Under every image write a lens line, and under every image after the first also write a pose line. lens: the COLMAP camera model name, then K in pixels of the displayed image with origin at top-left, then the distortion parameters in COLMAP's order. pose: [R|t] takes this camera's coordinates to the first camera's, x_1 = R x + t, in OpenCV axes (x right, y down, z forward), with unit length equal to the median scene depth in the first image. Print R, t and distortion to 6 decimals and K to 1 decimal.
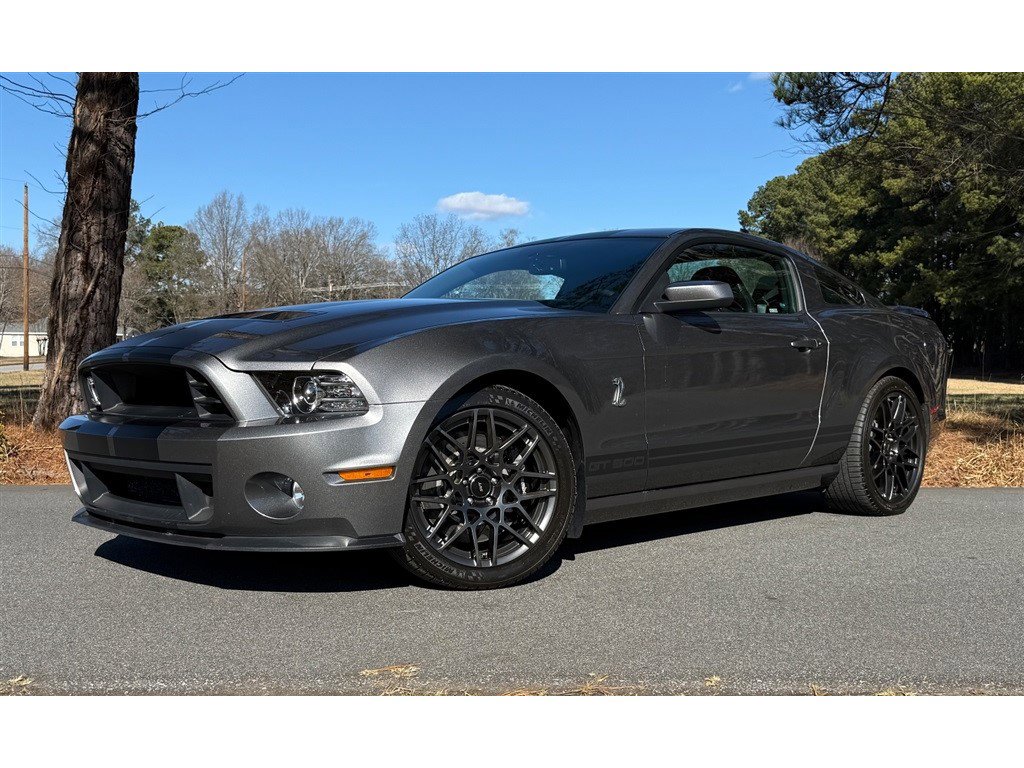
lens RADIAL K [[1106.1, 0, 468.9], [0, 1106.1, 385.9], [0, 0, 1]] dist [0.202193, -0.458138]
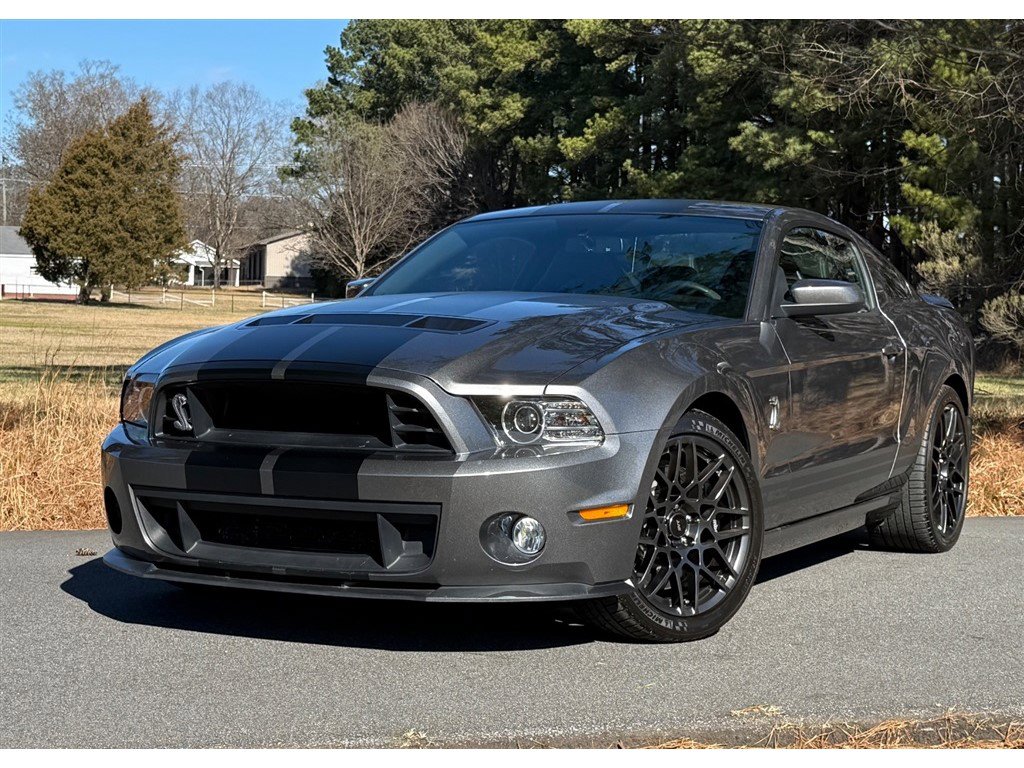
lens RADIAL K [[1999.9, 0, 495.4], [0, 1999.9, 385.1], [0, 0, 1]] dist [0.190015, -0.381218]
pose [[0.943967, 0.006243, 0.329982, -0.447565], [-0.012732, 0.999766, 0.017506, -0.031450], [-0.329795, -0.020726, 0.943825, -0.307192]]
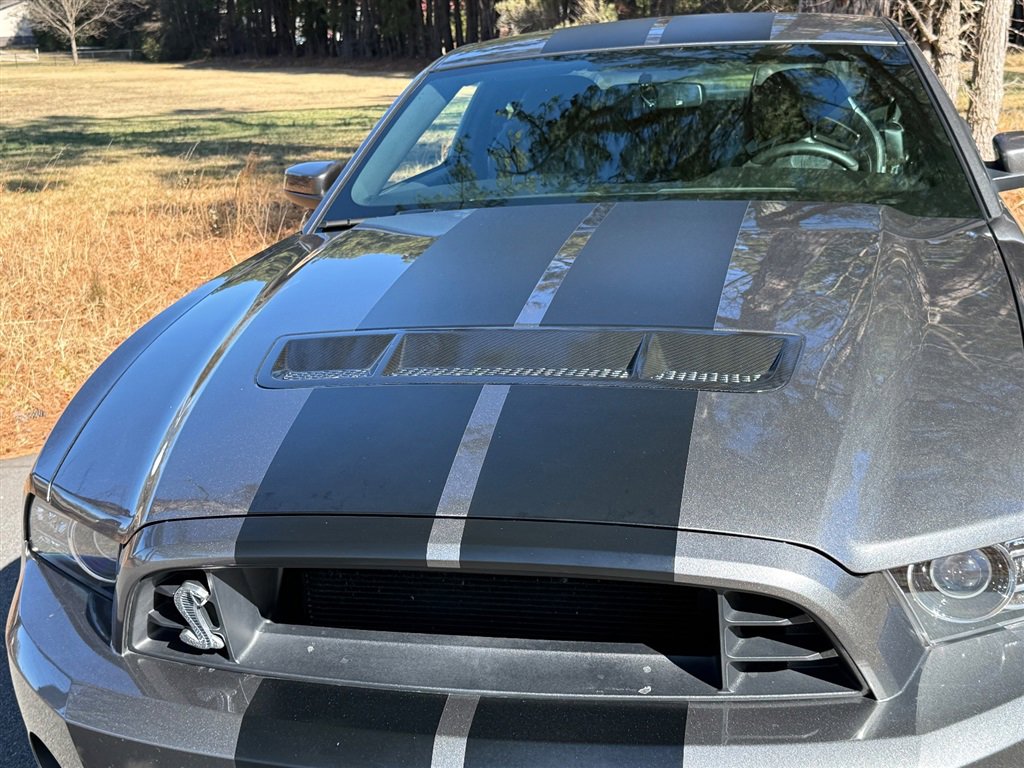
lens RADIAL K [[1306.7, 0, 501.4], [0, 1306.7, 375.7], [0, 0, 1]] dist [0.217094, -0.559659]
pose [[0.837958, -0.174869, 0.516960, -0.347989], [0.058989, 0.970745, 0.232752, -0.125099], [-0.542538, -0.164541, 0.823759, 0.456285]]
